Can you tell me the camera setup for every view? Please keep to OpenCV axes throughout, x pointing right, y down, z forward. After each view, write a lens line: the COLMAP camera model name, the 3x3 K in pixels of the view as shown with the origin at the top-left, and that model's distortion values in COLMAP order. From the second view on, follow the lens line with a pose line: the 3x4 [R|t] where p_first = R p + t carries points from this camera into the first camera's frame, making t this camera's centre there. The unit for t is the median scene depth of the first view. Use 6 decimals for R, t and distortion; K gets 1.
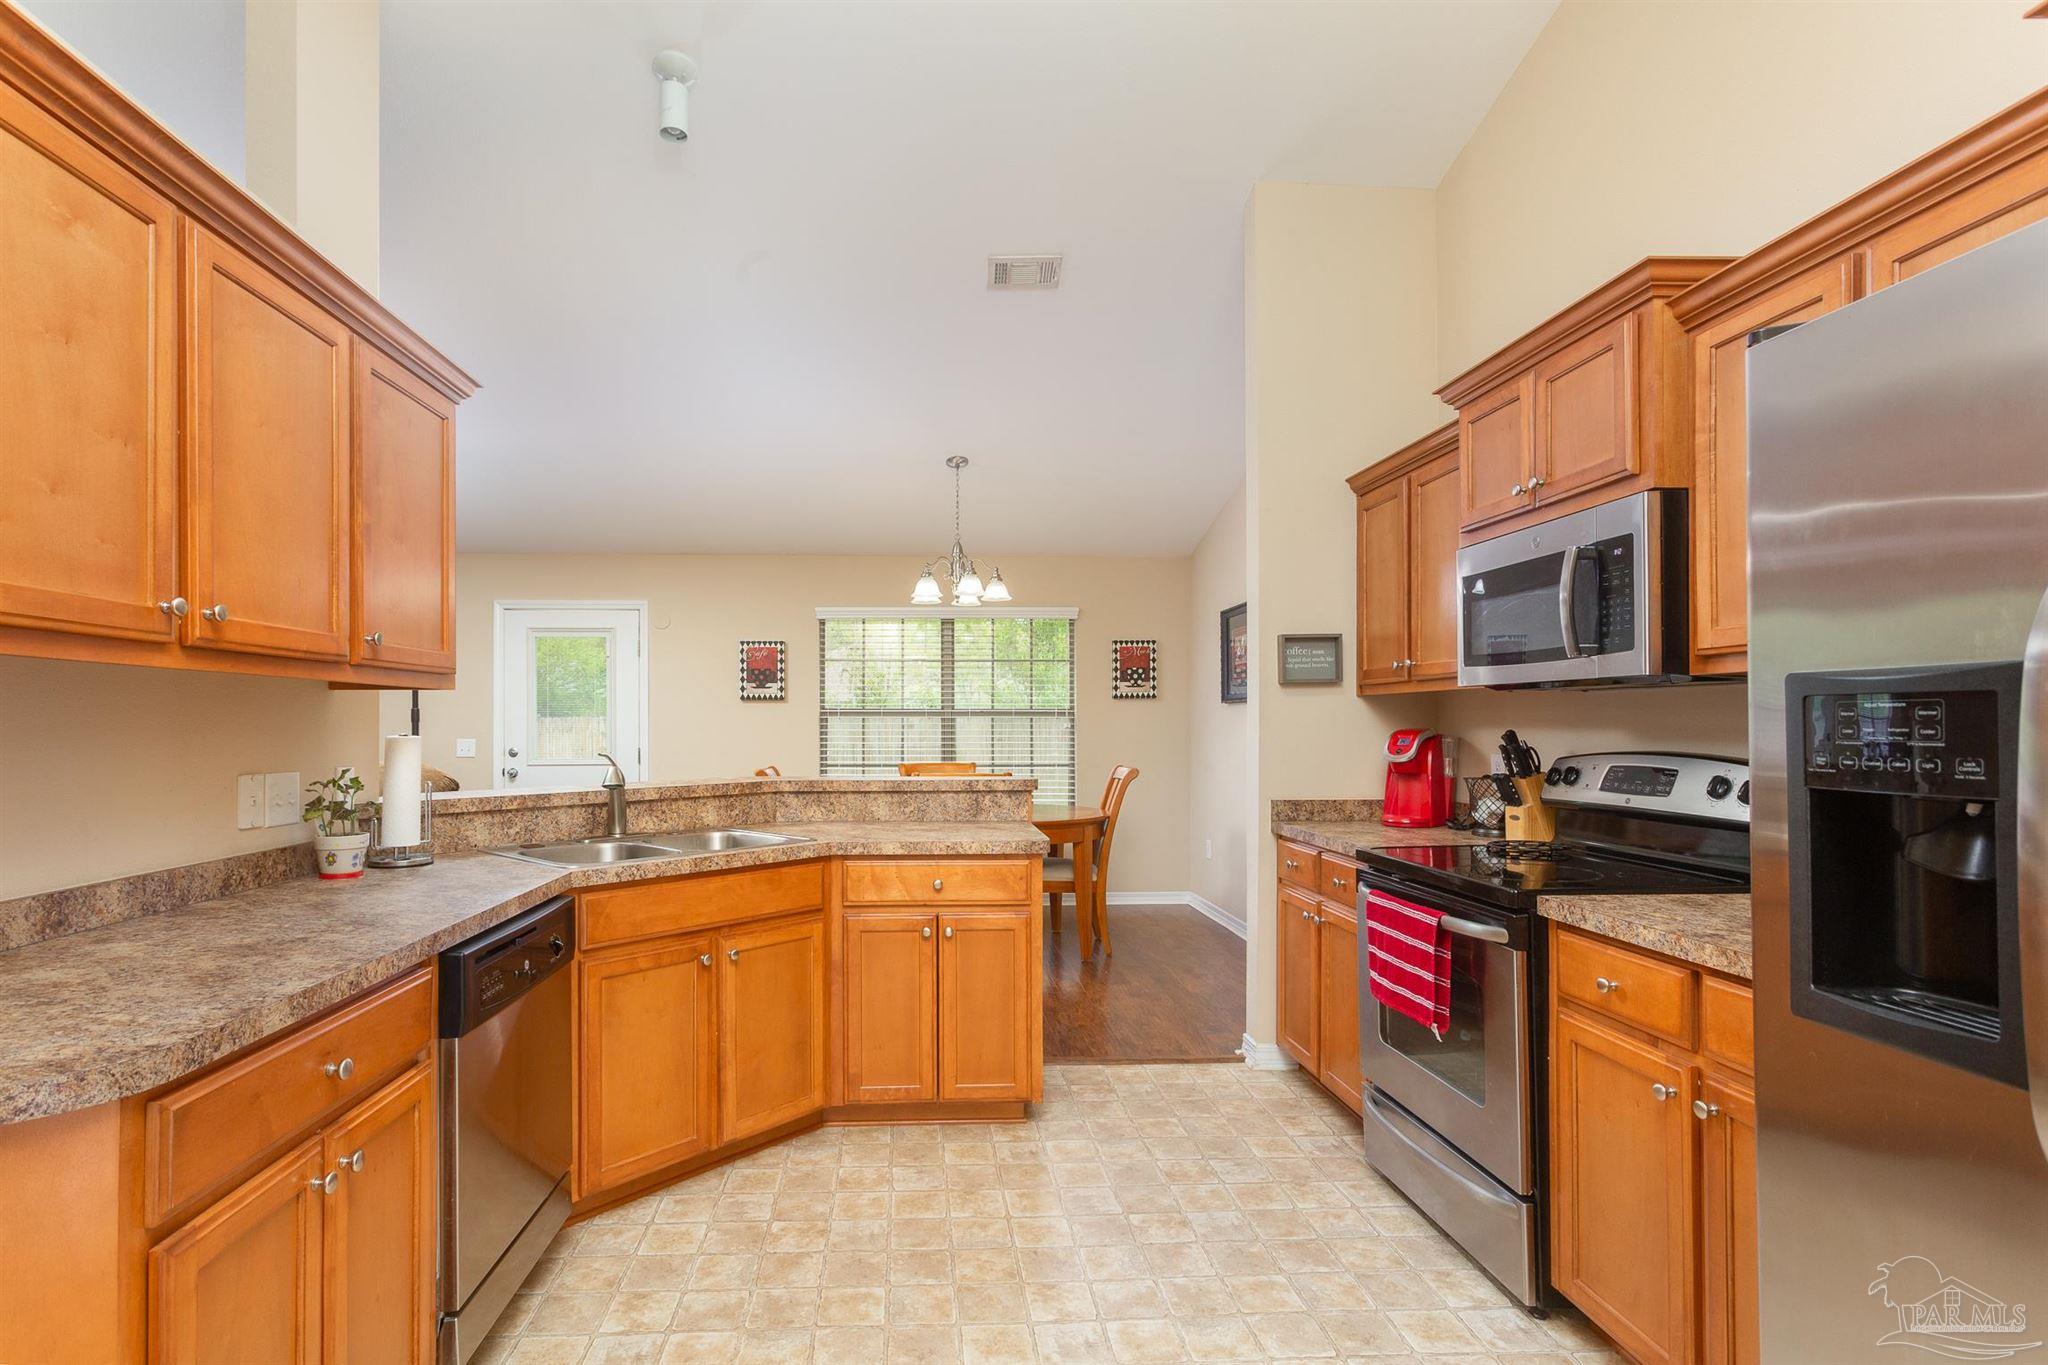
lens RADIAL K [[1000.7, 0, 974.9], [0, 1000.7, 712.0], [0, 0, 1]] dist [0.001072, -0.000186]
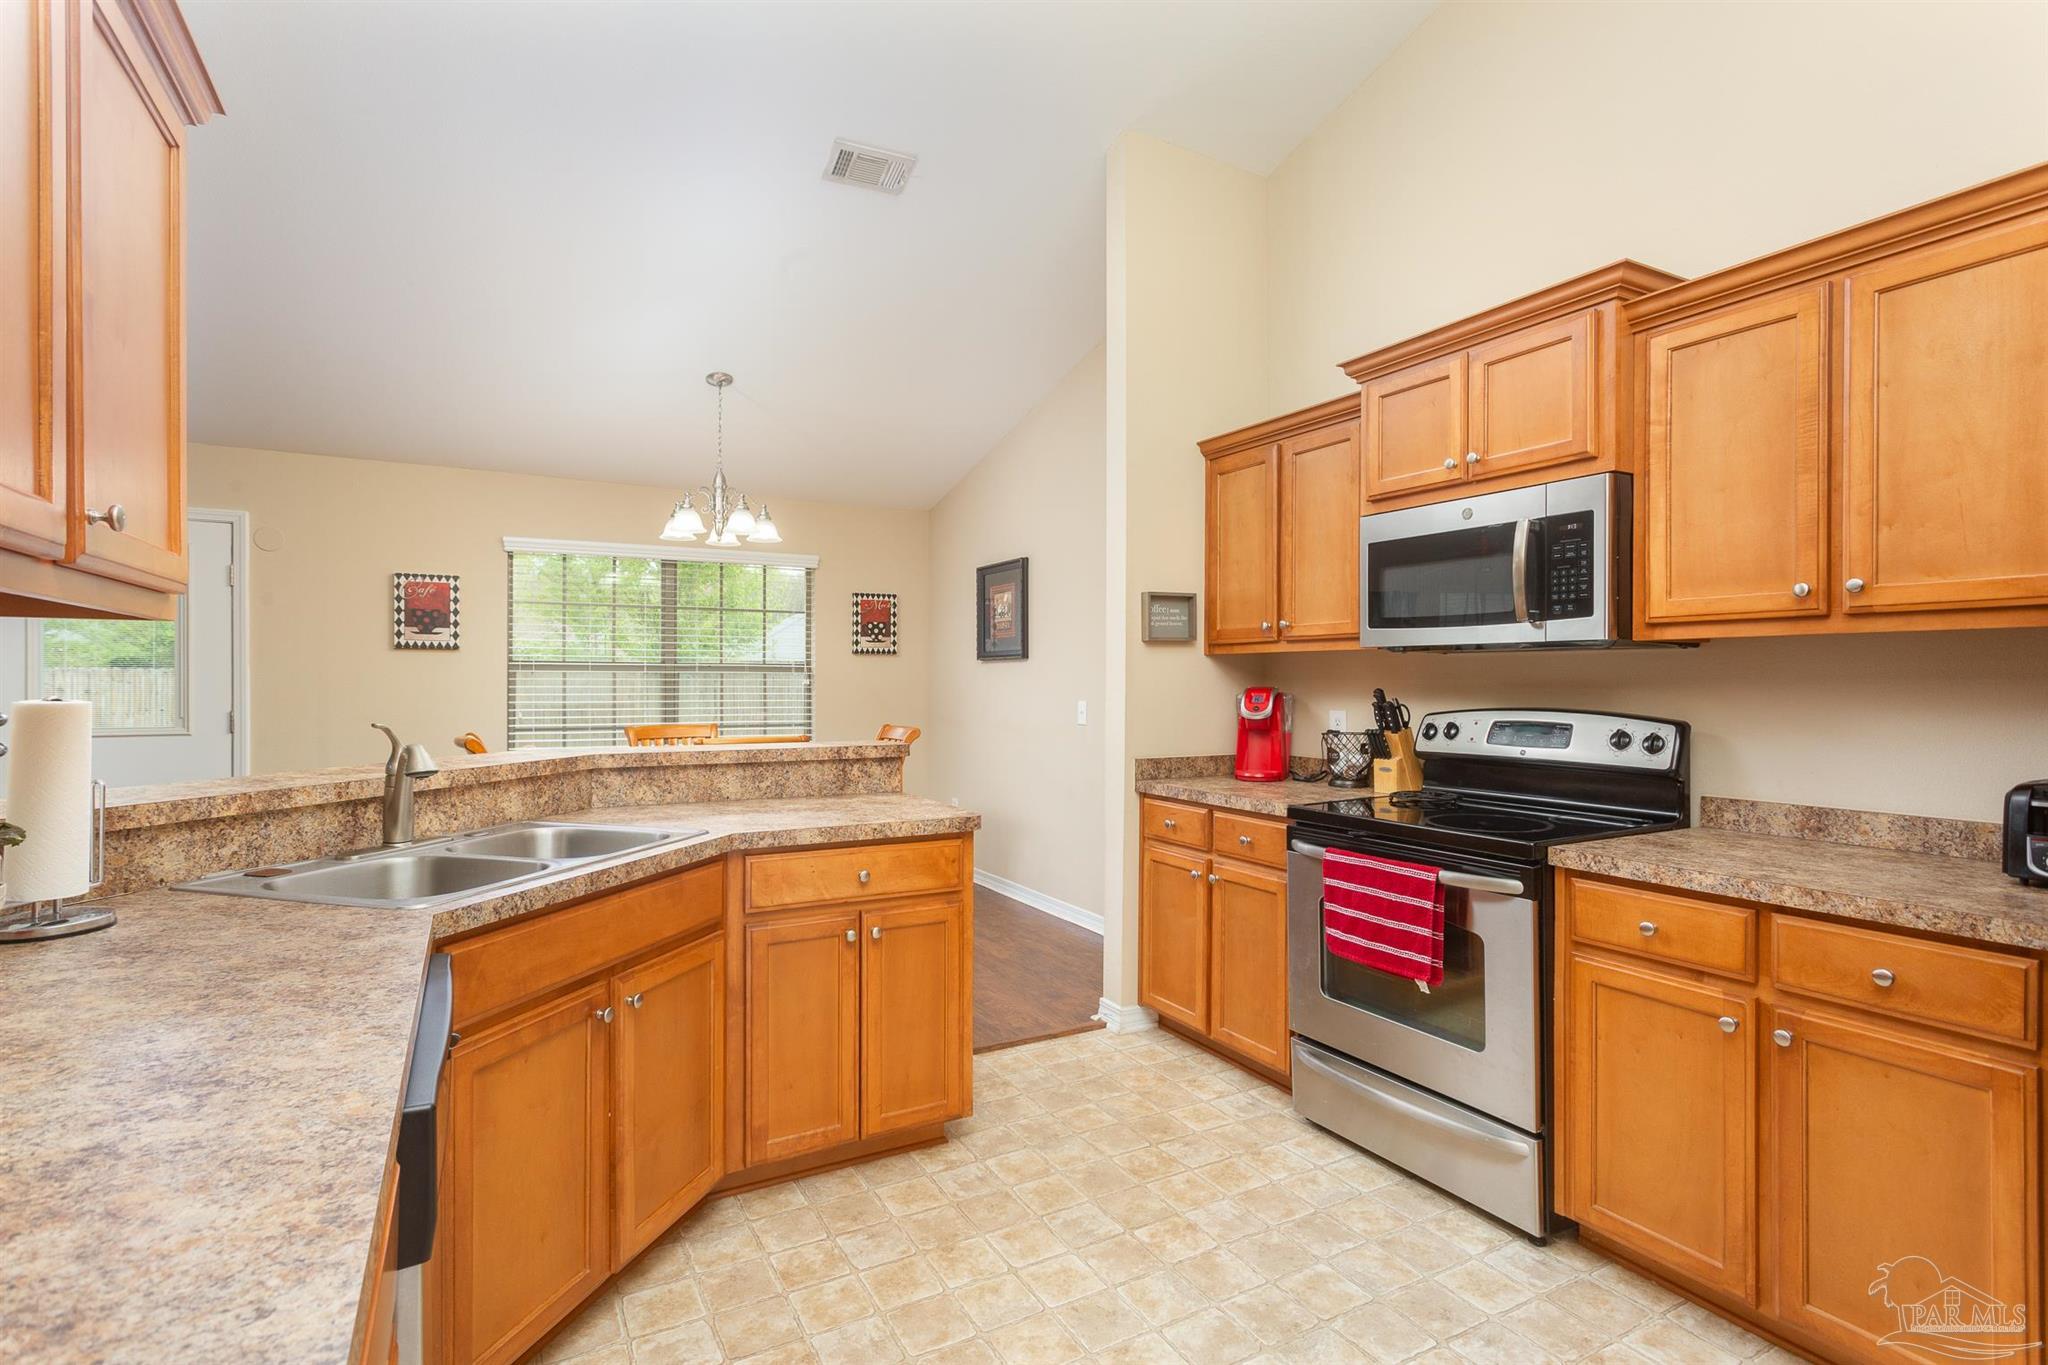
lens RADIAL K [[967.6, 0, 1023.4], [0, 967.6, 676.5], [0, 0, 1]] dist [0.001799, 0.000235]
pose [[0.899089, 0.004878, 0.437740, -0.267614], [-0.008573, 0.999942, 0.006466, 0.001616], [-0.437683, -0.009566, 0.899079, 0.229496]]
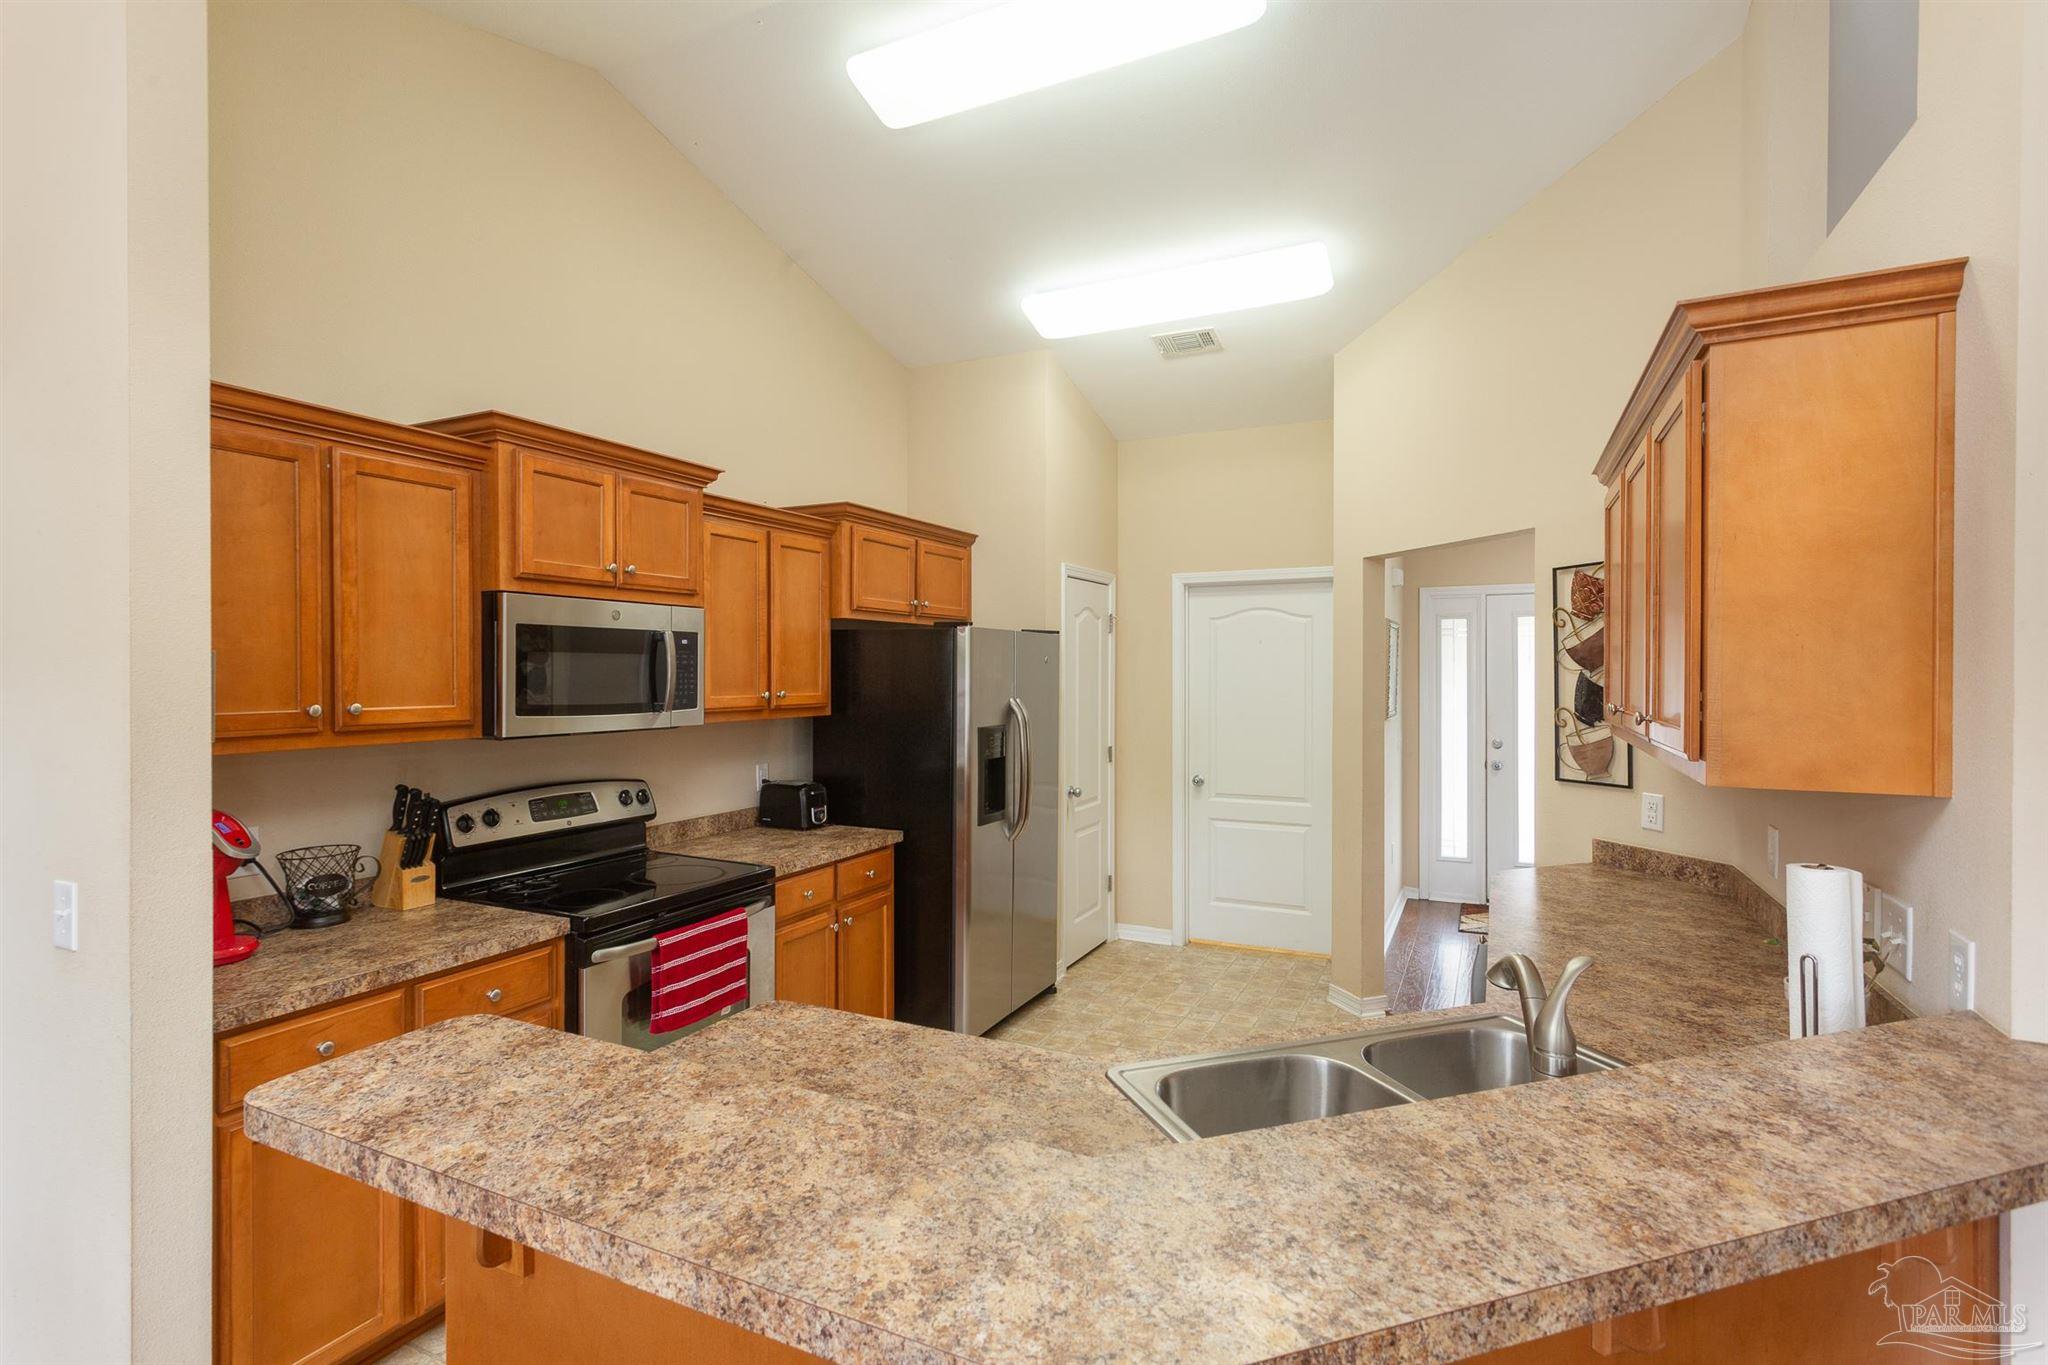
lens RADIAL K [[967.6, 0, 1023.4], [0, 967.6, 676.5], [0, 0, 1]] dist [0.001799, 0.000235]
pose [[-0.871440, 0.000737, 0.490502, -0.371899], [-0.003581, 0.999963, -0.007865, -0.074065], [-0.490490, -0.008611, -0.871404, 1.493439]]
